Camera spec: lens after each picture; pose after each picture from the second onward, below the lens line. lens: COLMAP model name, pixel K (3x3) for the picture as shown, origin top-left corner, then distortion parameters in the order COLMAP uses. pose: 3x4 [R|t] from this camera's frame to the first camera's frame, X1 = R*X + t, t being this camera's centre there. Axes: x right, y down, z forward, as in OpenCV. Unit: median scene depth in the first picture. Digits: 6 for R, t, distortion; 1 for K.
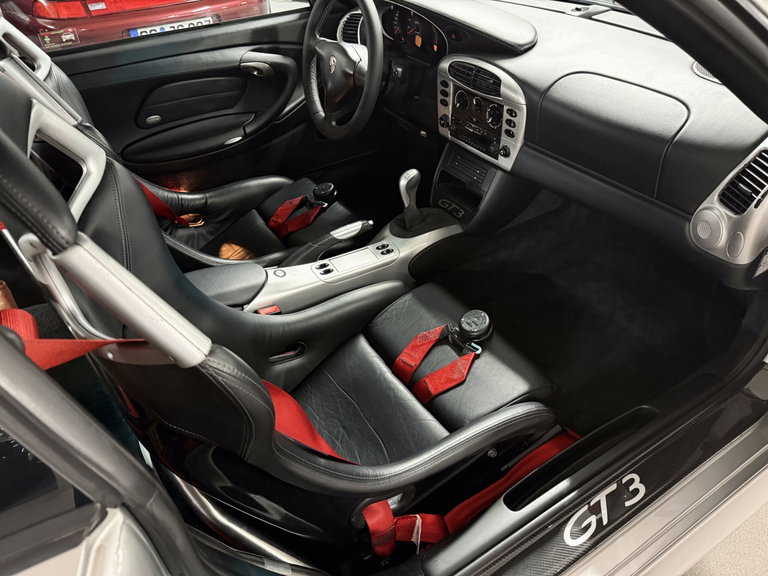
lens RADIAL K [[531.8, 0, 382.4], [0, 531.8, 292.0], [0, 0, 1]] dist [-0.001980, -0.000426]
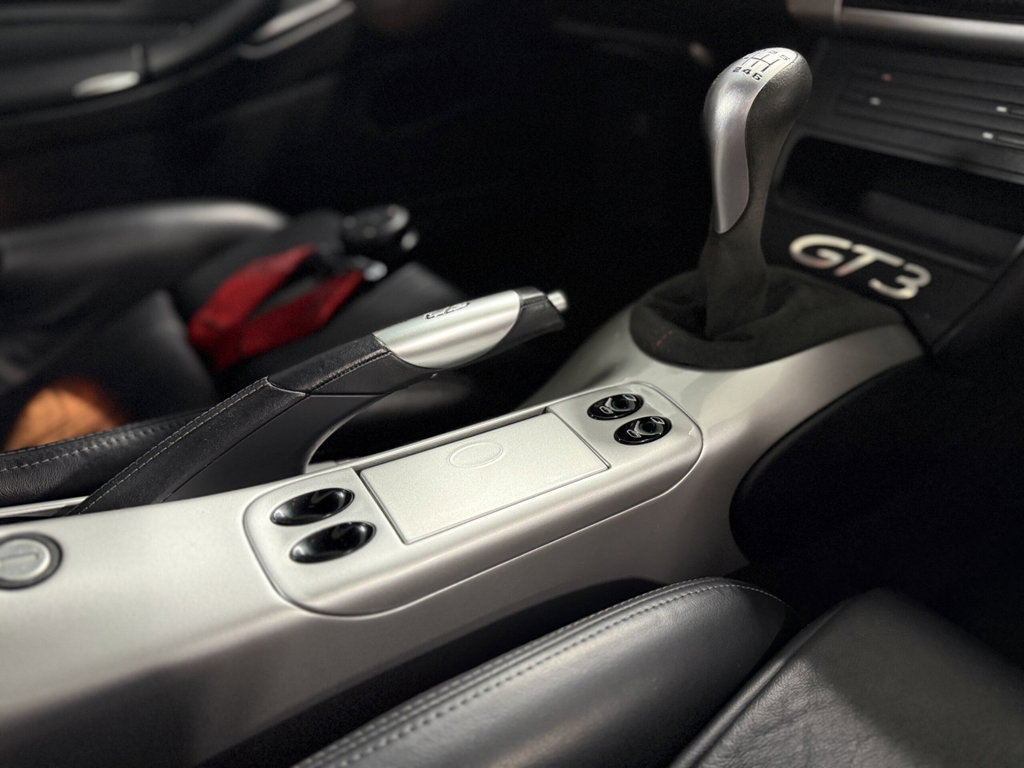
lens RADIAL K [[709.0, 0, 519.6], [0, 709.0, 385.2], [0, 0, 1]] dist [-0.001980, -0.000426]
pose [[0.997762, 0.023790, 0.062496, -0.056321], [-0.015268, 0.990937, -0.133458, -0.053617], [-0.065105, 0.132205, 0.989082, 0.706080]]
